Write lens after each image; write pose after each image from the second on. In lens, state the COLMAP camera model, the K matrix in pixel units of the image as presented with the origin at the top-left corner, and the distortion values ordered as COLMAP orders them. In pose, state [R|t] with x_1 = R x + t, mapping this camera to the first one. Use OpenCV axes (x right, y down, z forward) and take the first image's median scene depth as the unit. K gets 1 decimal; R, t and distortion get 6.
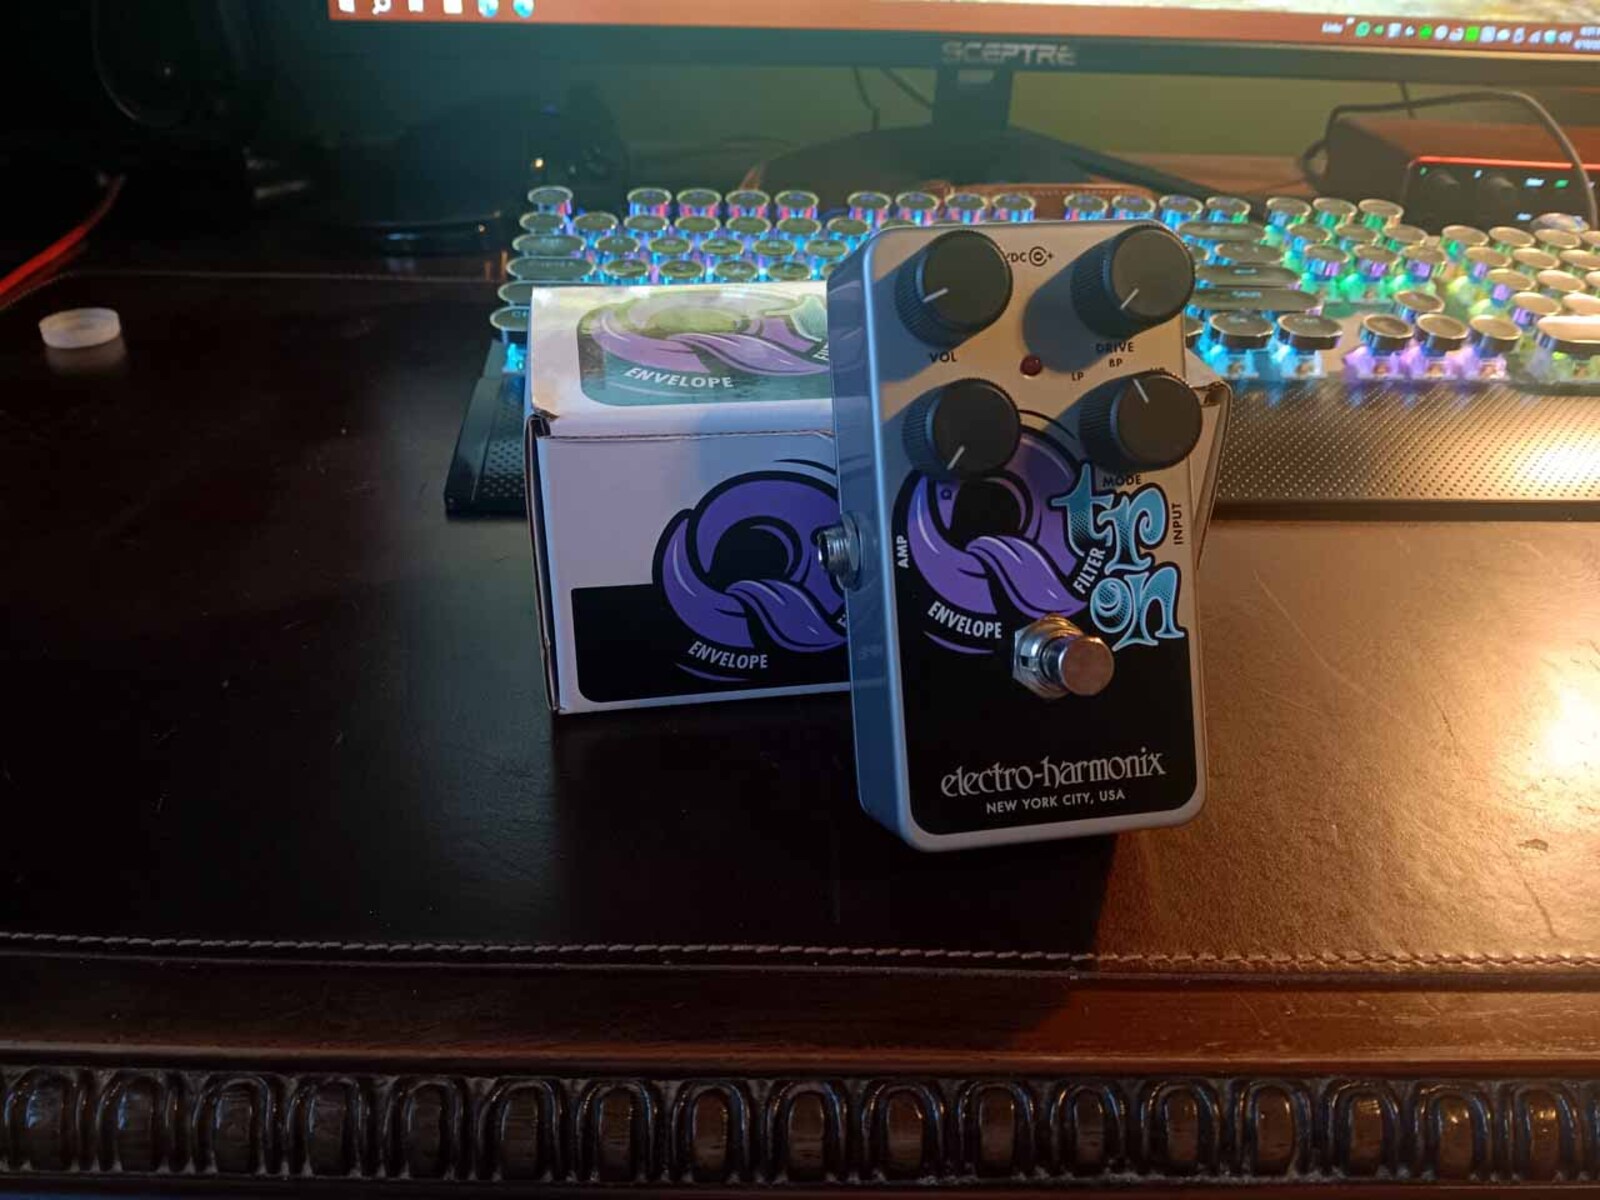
lens RADIAL K [[1240.8, 0, 793.0], [0, 1240.8, 605.6], [0, 0, 1]] dist [0.036729, -0.098781]
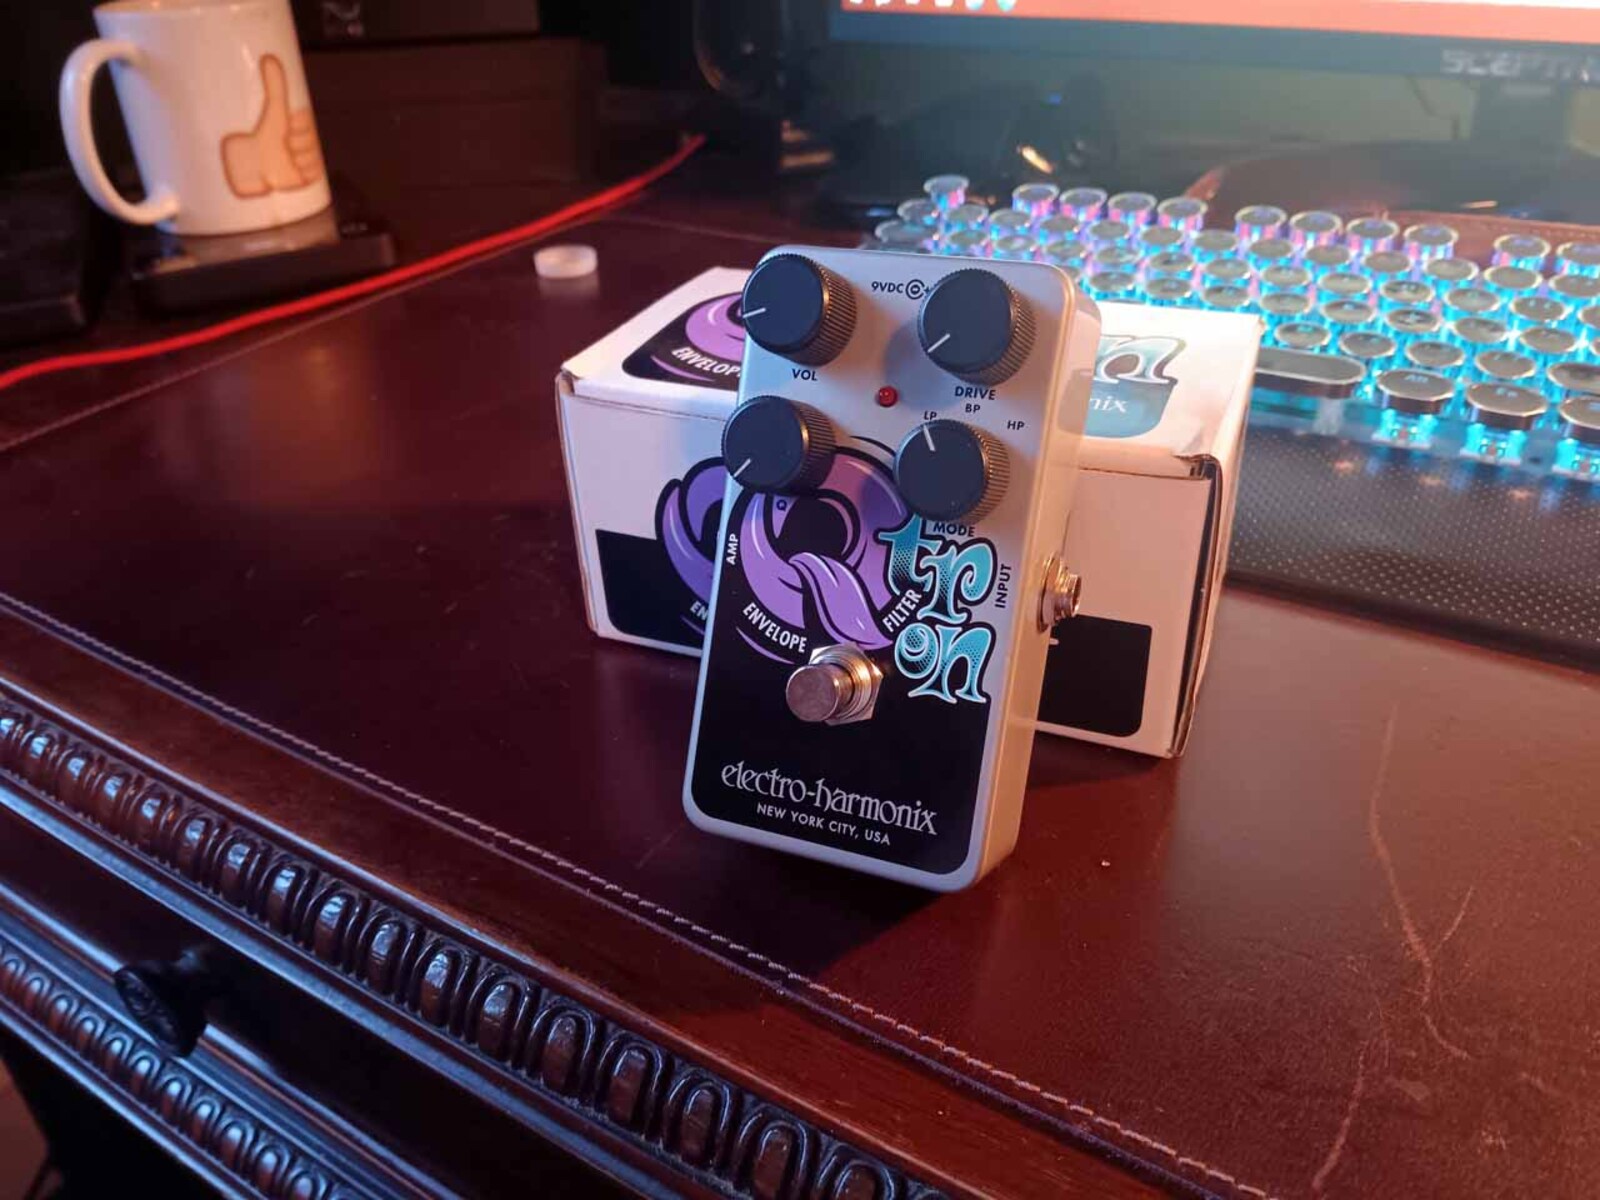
lens RADIAL K [[1240.8, 0, 804.6], [0, 1240.8, 604.3], [0, 0, 1]] dist [0.036729, -0.098781]
pose [[0.842955, 0.238793, -0.482083, 0.647320], [-0.230468, 0.969990, 0.077482, -0.091739], [0.486118, 0.045791, 0.872693, 0.100915]]
